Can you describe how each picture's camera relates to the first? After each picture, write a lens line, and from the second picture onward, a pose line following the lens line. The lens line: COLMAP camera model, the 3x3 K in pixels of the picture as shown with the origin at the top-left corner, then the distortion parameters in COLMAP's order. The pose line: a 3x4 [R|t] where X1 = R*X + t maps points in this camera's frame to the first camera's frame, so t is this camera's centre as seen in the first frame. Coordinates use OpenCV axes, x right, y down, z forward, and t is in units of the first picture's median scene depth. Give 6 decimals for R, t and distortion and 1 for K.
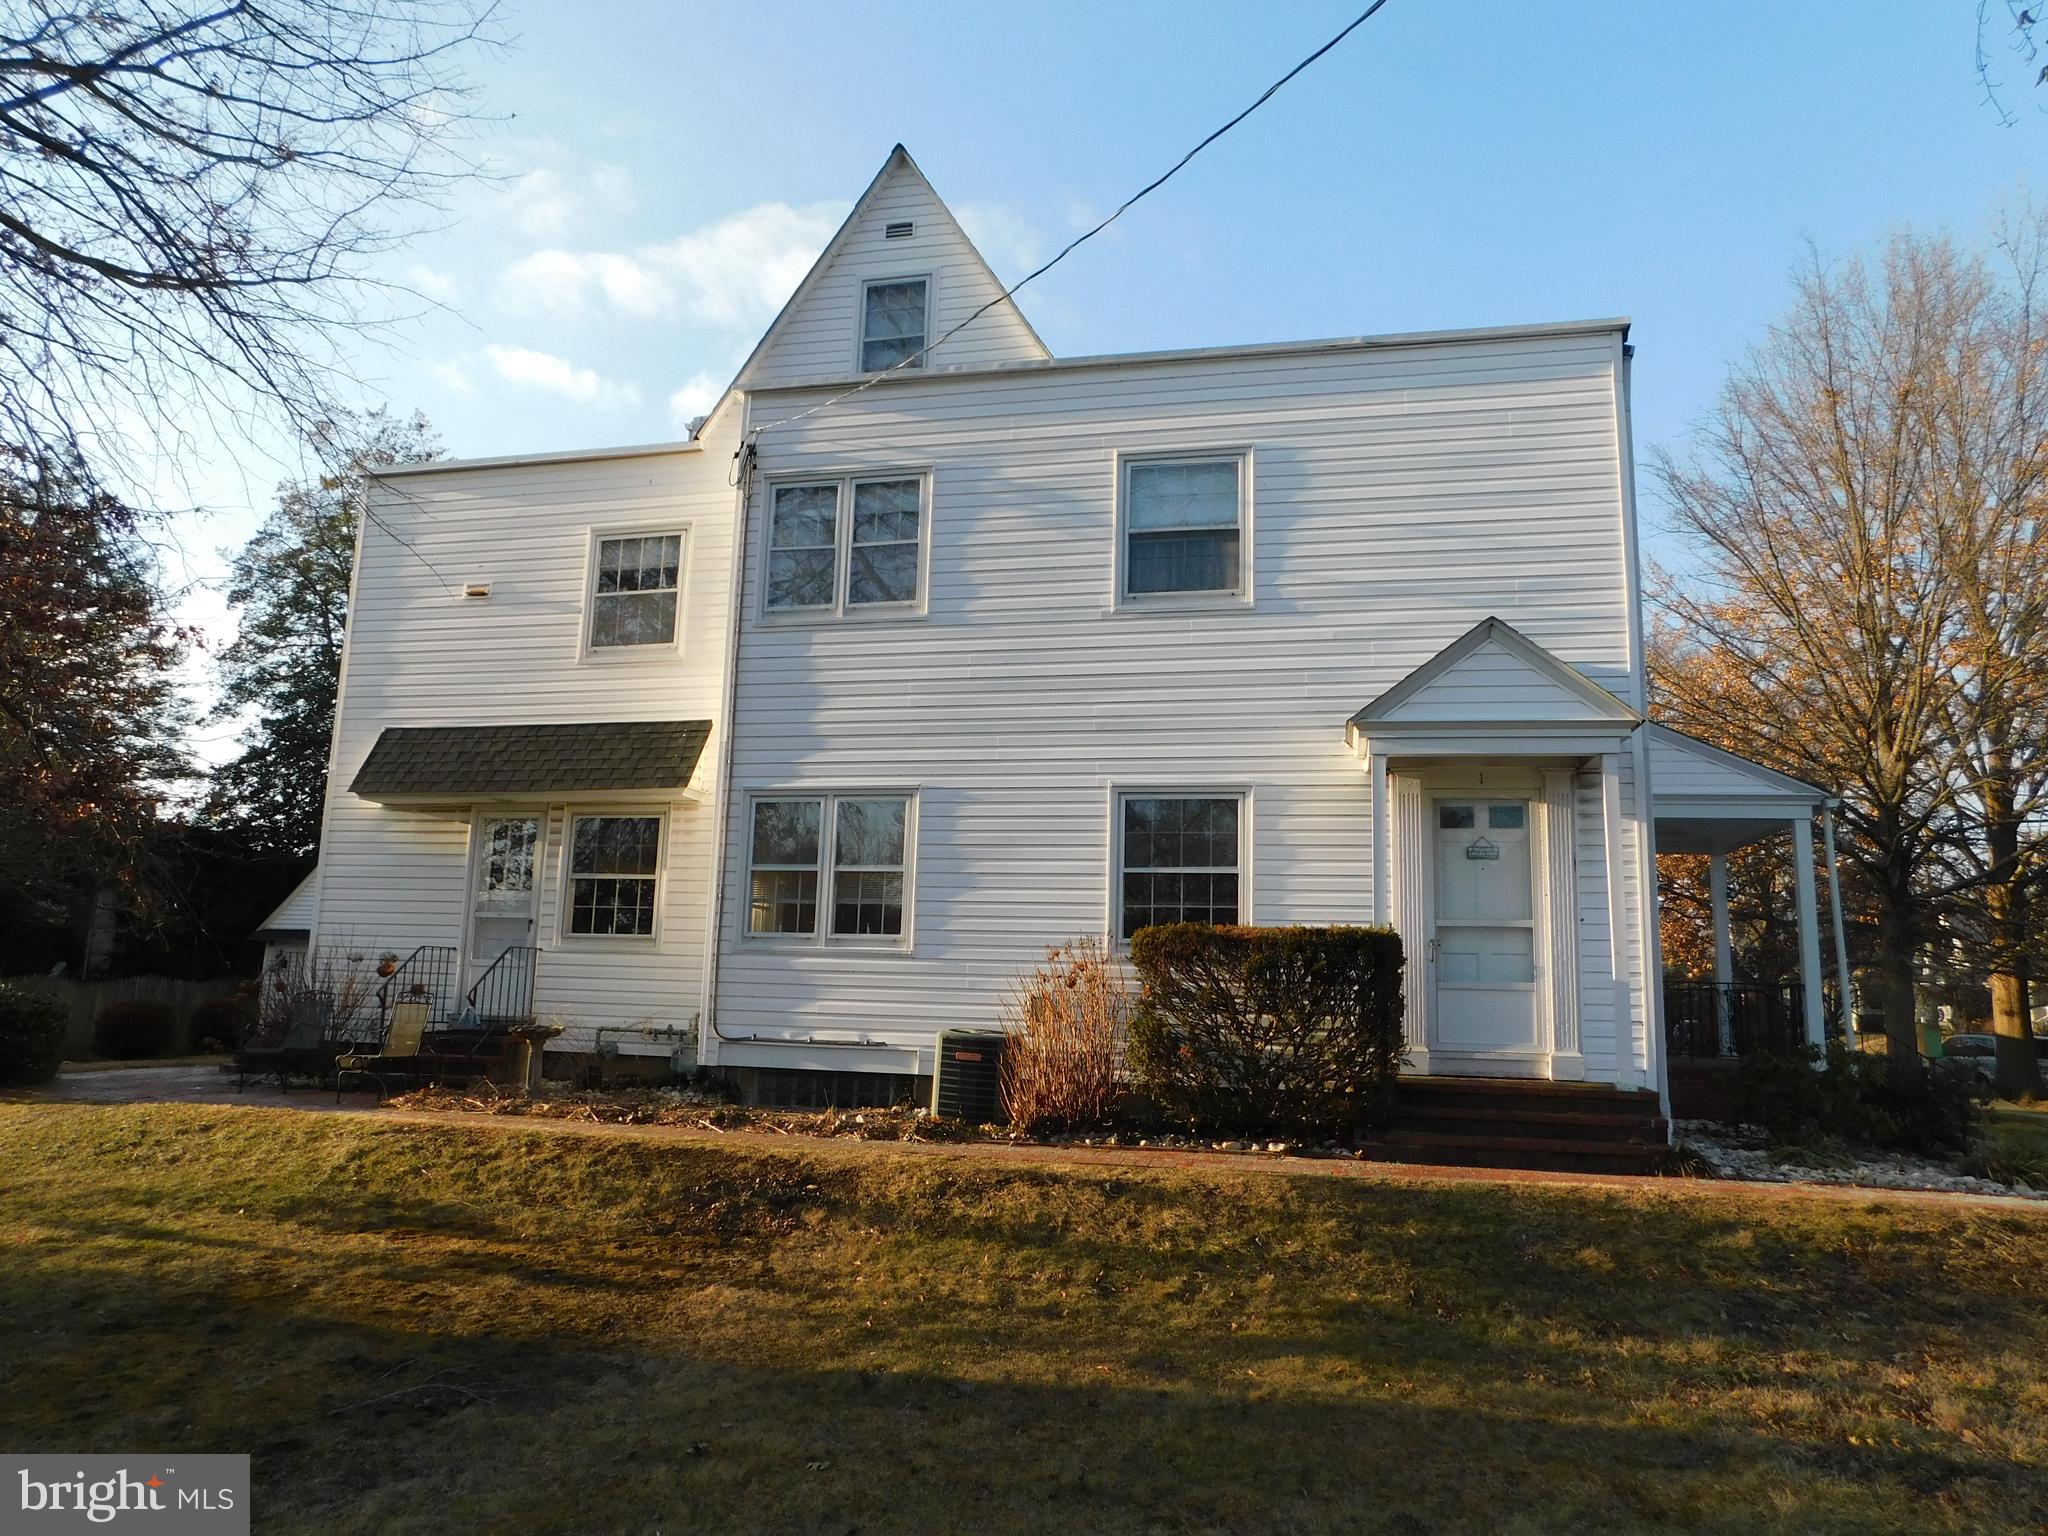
lens RADIAL K [[1358.6, 0, 1010.8], [0, 1358.6, 766.0], [0, 0, 1]] dist [-0.054346, 0.050455]
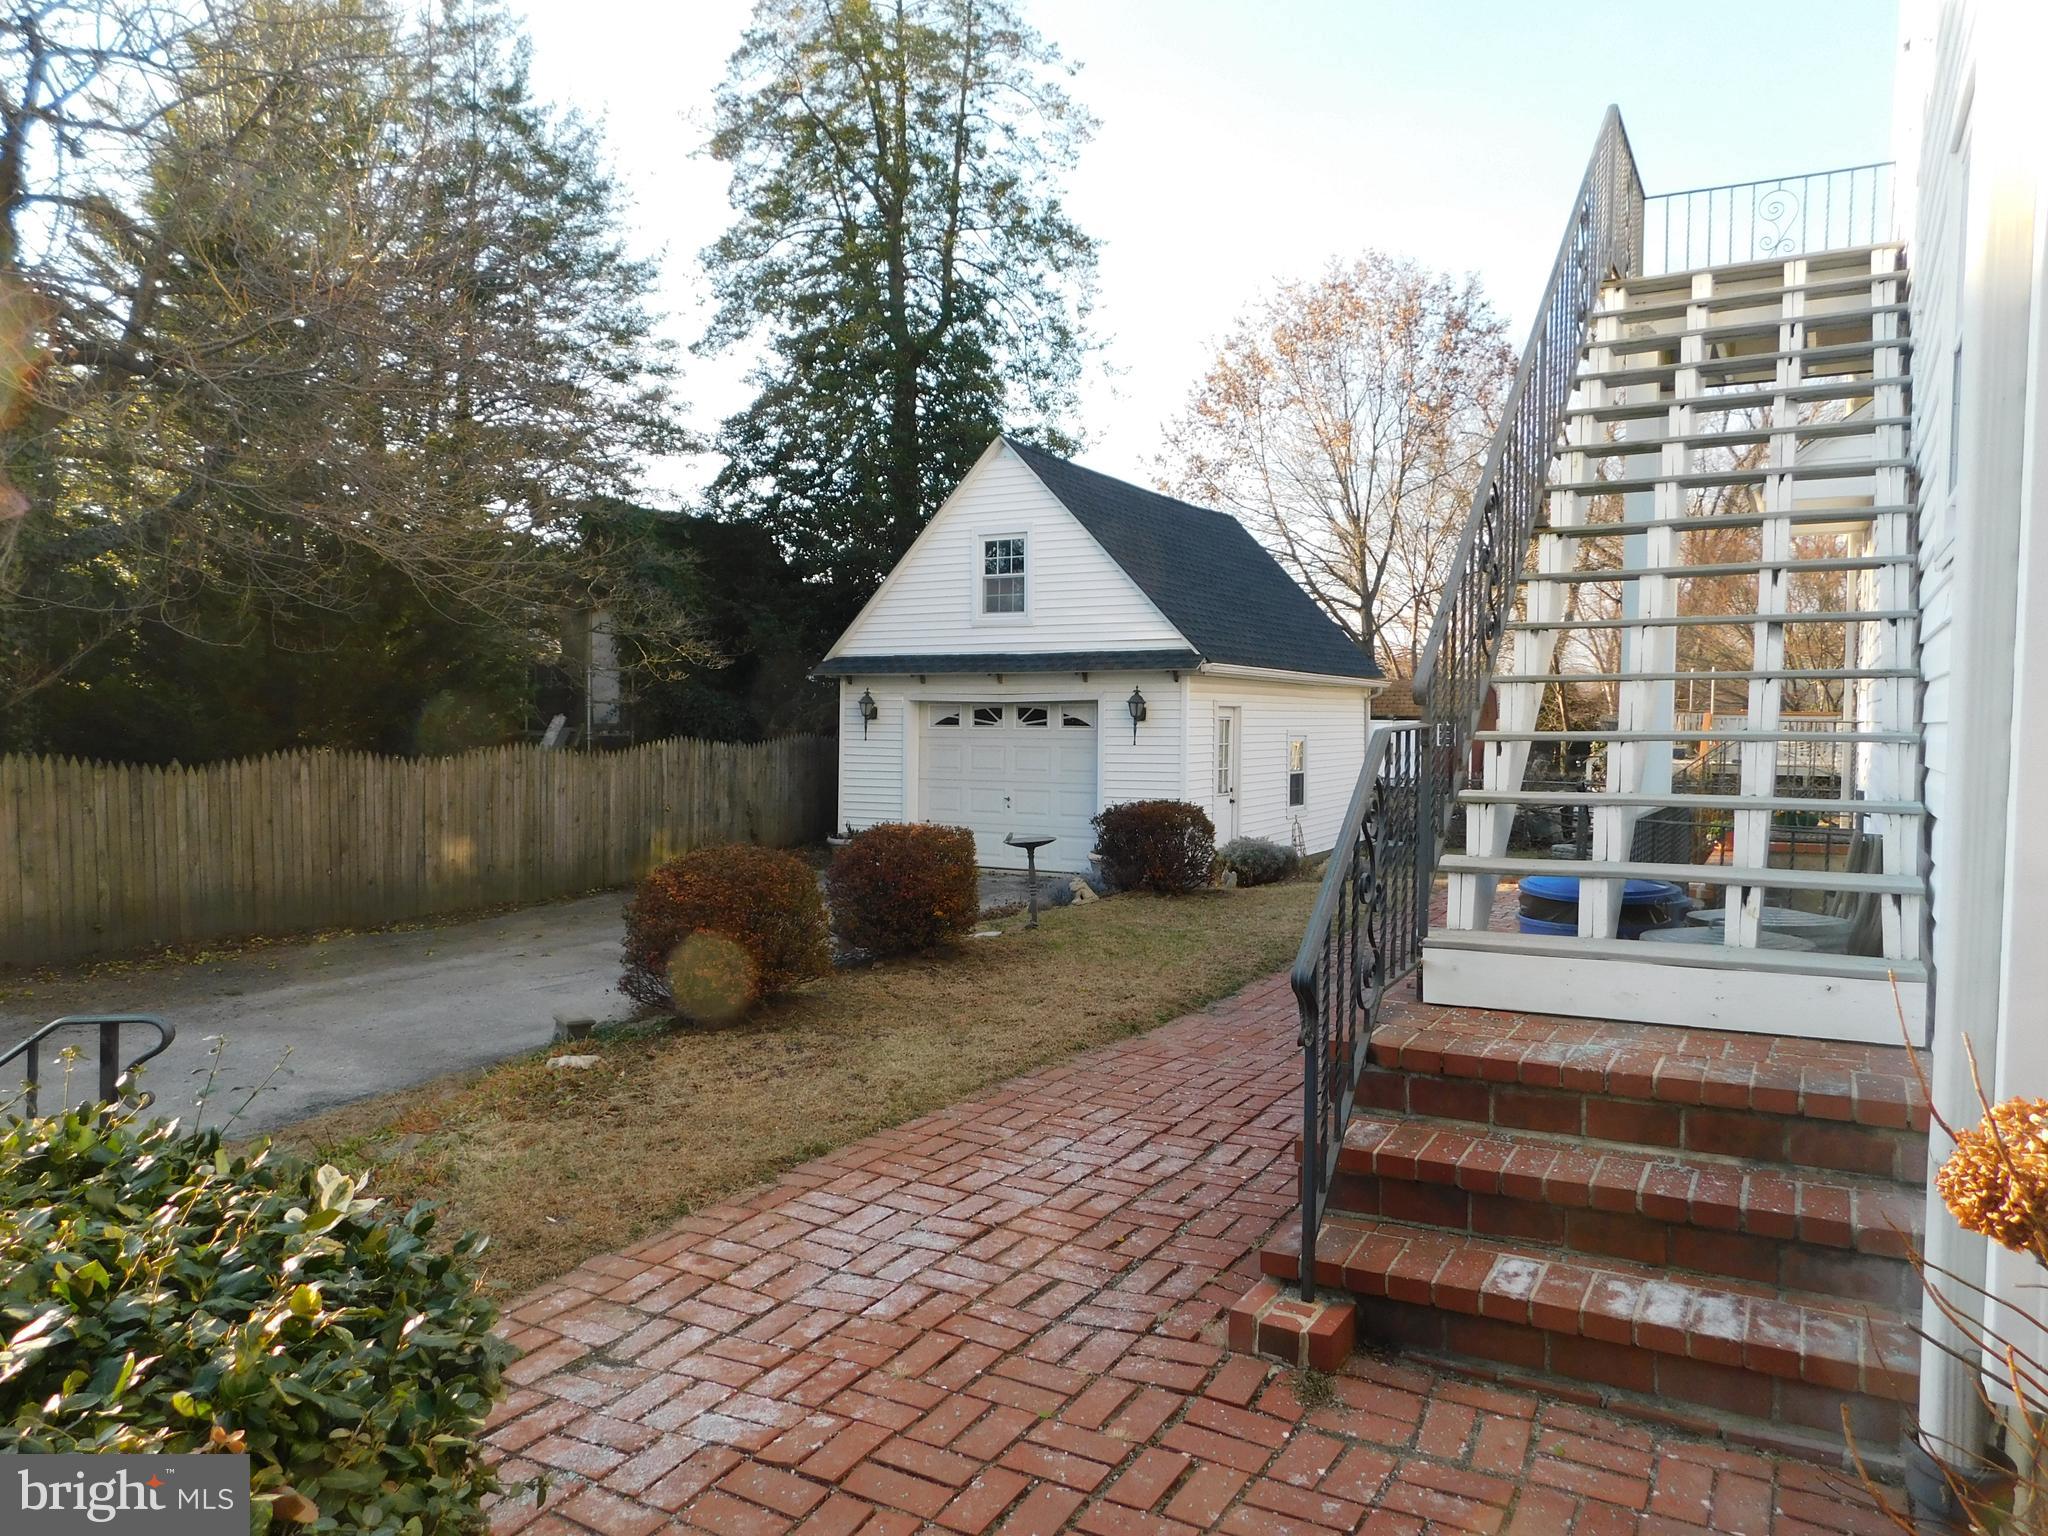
lens RADIAL K [[1358.6, 0, 1015.3], [0, 1358.6, 769.2], [0, 0, 1]] dist [-0.054346, 0.050455]
pose [[0.956127, -0.011026, -0.292746, -0.258470], [0.069862, 0.979043, 0.191297, 0.051424], [0.284501, -0.203356, 0.936859, 0.376745]]
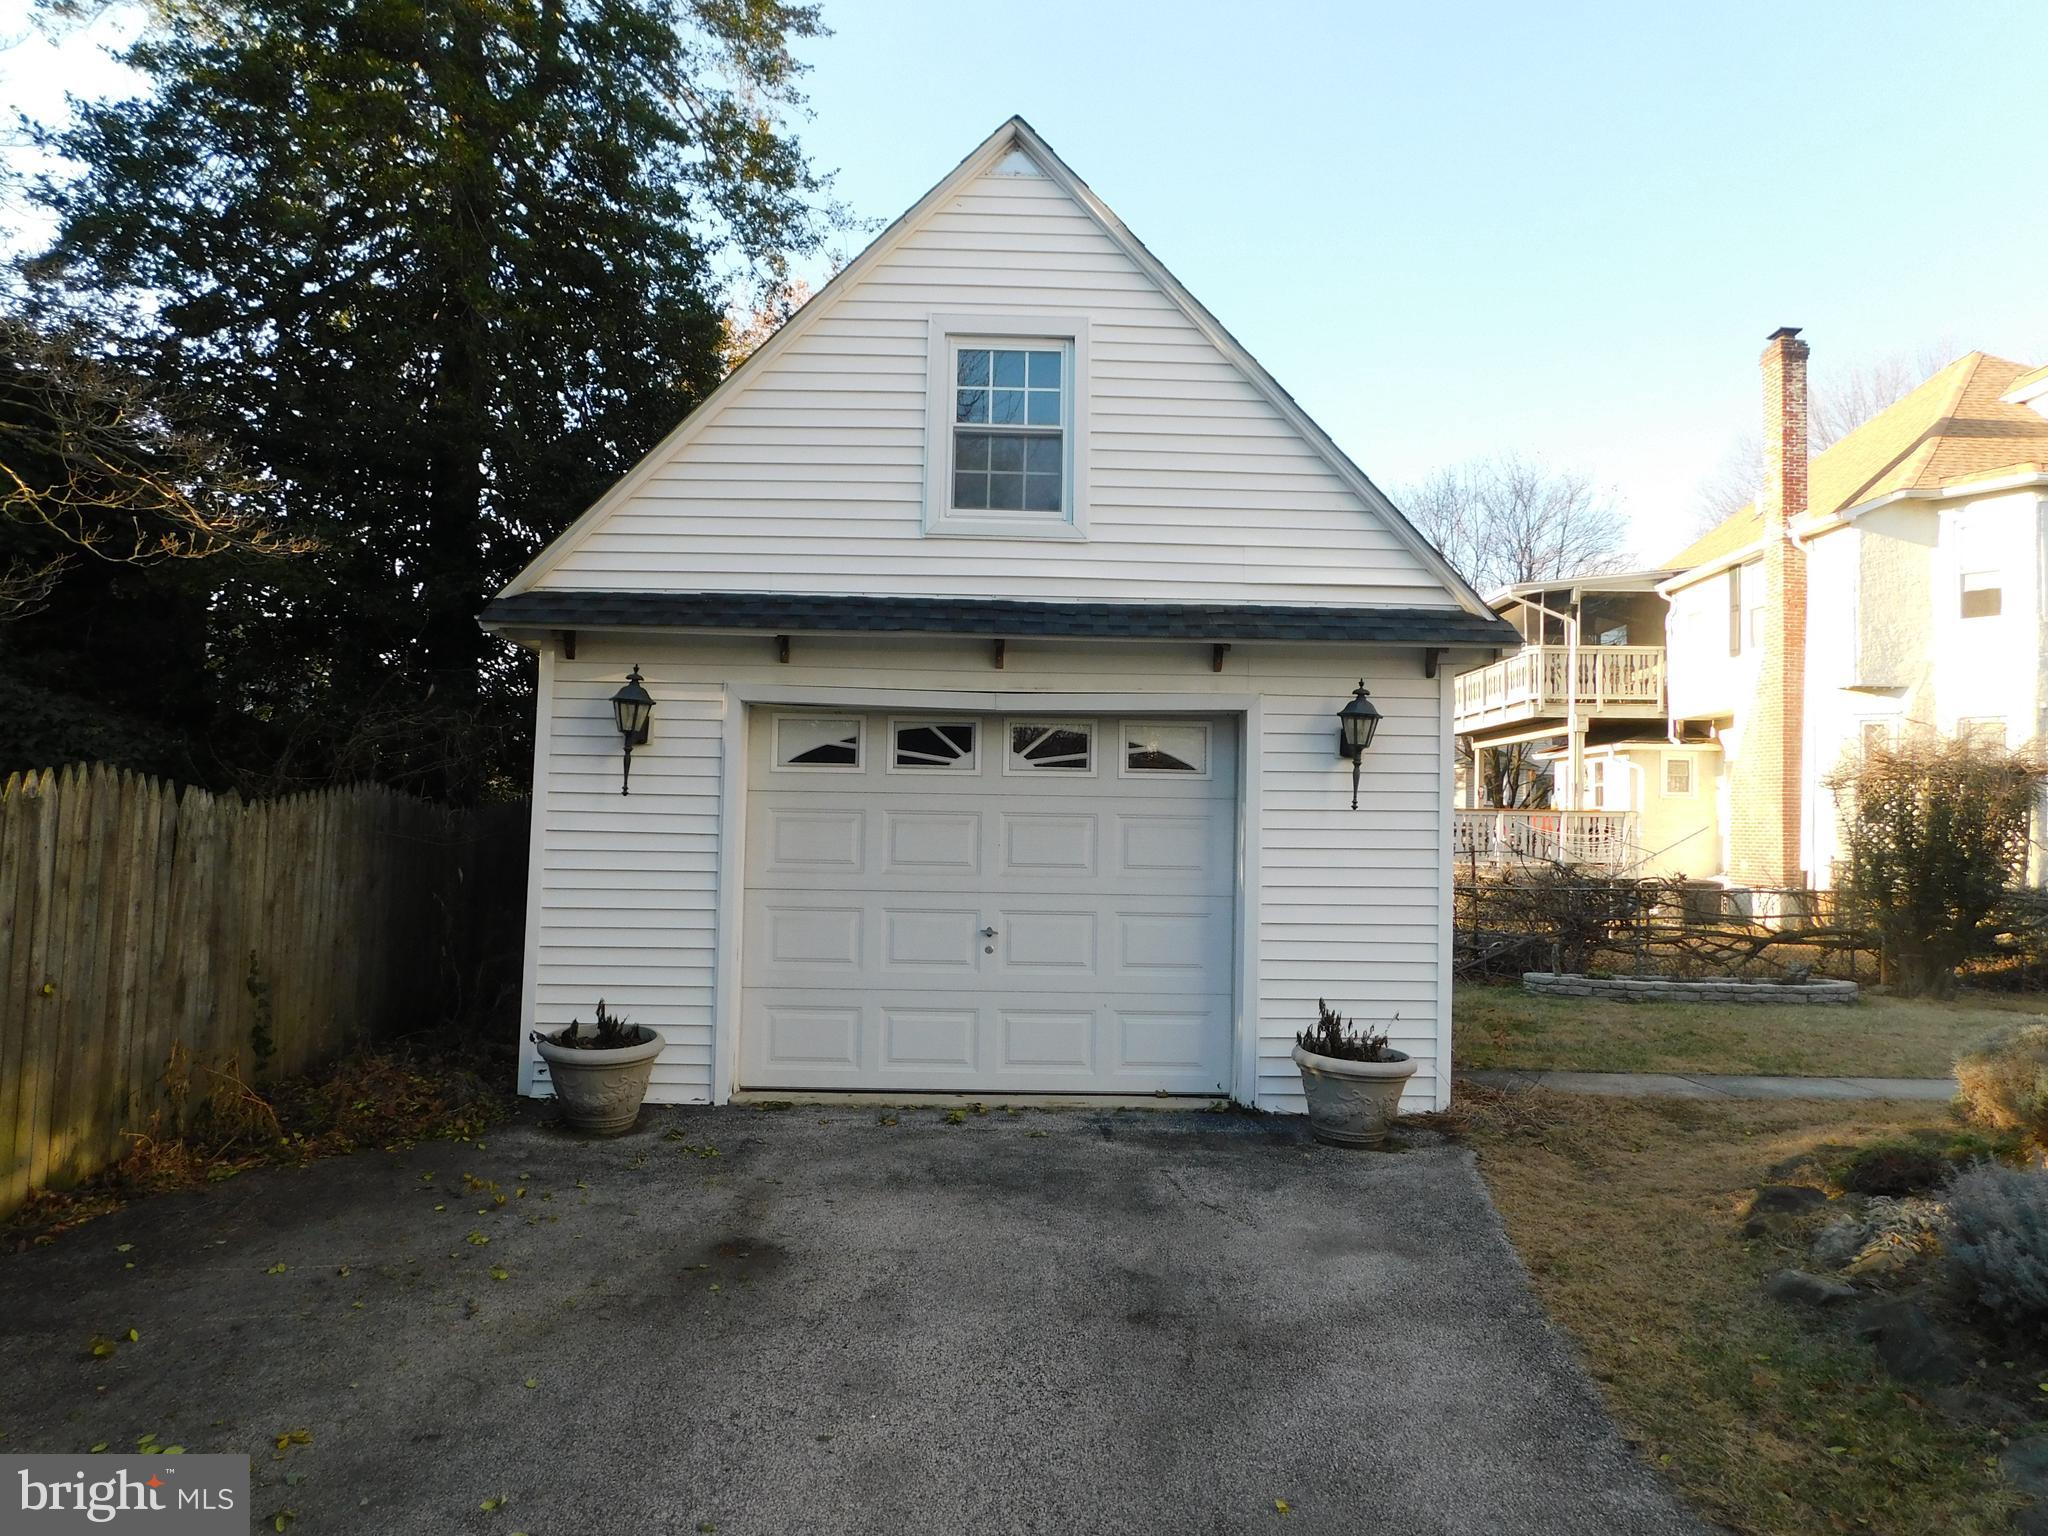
lens RADIAL K [[1358.6, 0, 1031.9], [0, 1358.6, 774.3], [0, 0, 1]] dist [-0.054346, 0.050455]
pose [[0.969789, 0.000879, 0.243943, -0.456594], [-0.032521, 0.991534, 0.125712, 0.104768], [-0.241768, -0.129847, 0.961607, 0.633860]]
